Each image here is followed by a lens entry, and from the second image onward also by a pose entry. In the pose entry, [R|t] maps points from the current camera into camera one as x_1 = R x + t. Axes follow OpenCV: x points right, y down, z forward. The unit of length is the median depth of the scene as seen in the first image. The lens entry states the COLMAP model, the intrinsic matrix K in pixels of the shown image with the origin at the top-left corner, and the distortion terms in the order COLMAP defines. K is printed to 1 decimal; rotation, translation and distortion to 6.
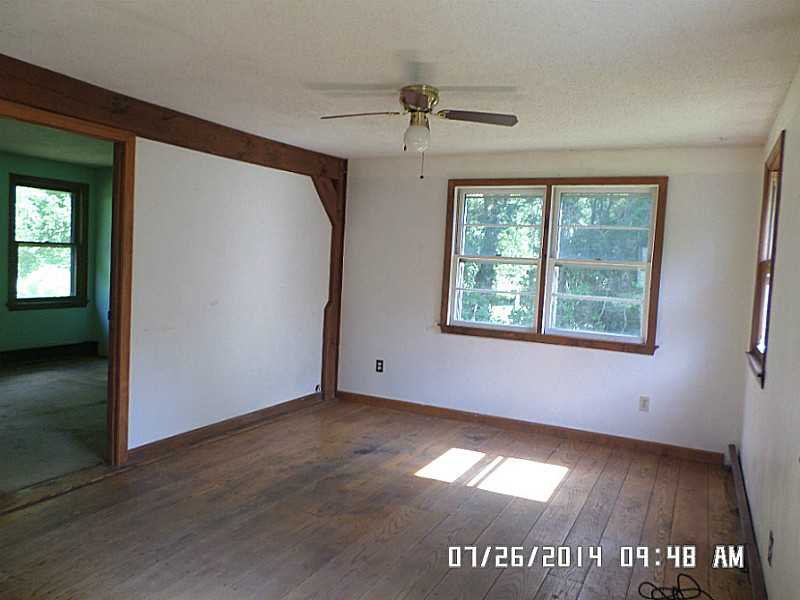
lens RADIAL K [[612.8, 0, 400.0], [0, 612.8, 300.0], [0, 0, 1]] dist [-0.015152, -0.008434]
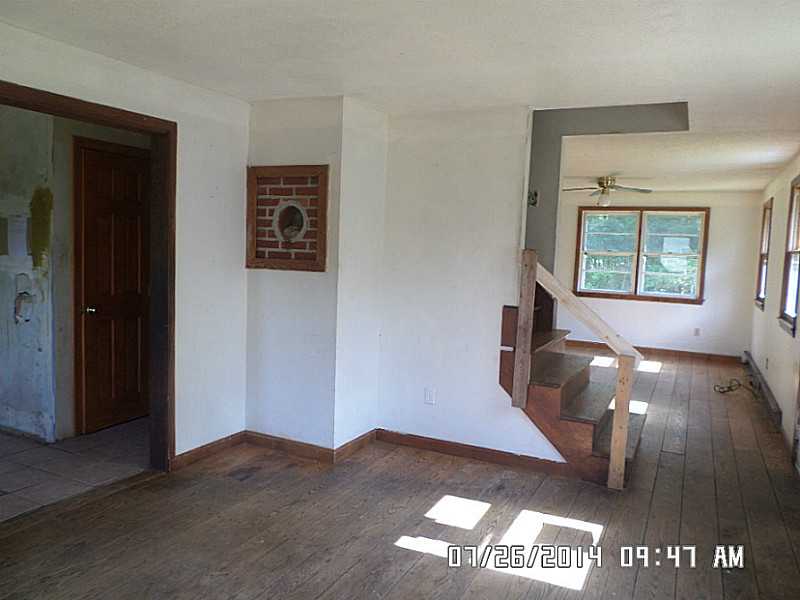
lens RADIAL K [[612.8, 0, 400.0], [0, 612.8, 300.0], [0, 0, 1]] dist [-0.015152, -0.008434]
pose [[0.999780, -0.018032, 0.010672, -0.512304], [0.017722, 0.999438, 0.028464, 0.007814], [-0.011180, -0.028269, 0.999538, -0.820051]]
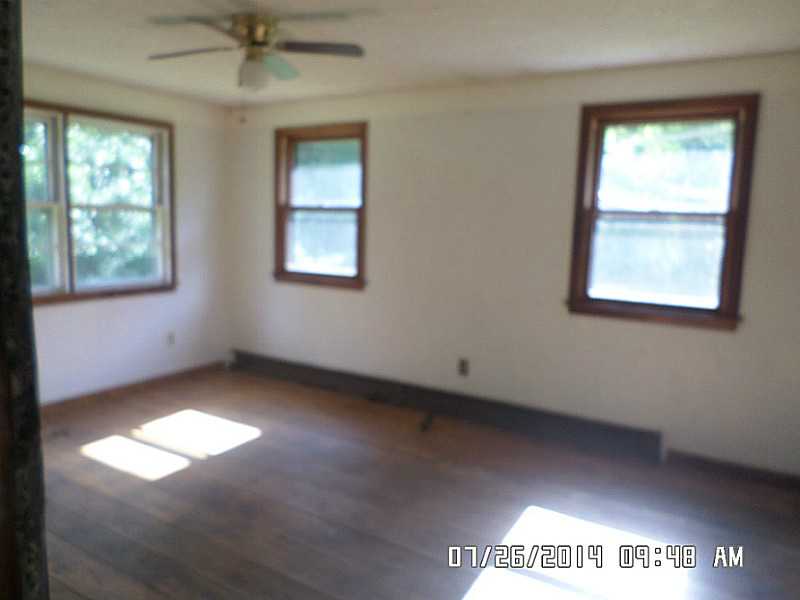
lens RADIAL K [[612.8, 0, 400.0], [0, 612.8, 300.0], [0, 0, 1]] dist [-0.015152, -0.008434]
pose [[0.022044, -0.165065, 0.986036, -0.644150], [0.037183, 0.985729, 0.164183, -0.058792], [-0.999065, 0.033045, 0.027867, 0.582612]]
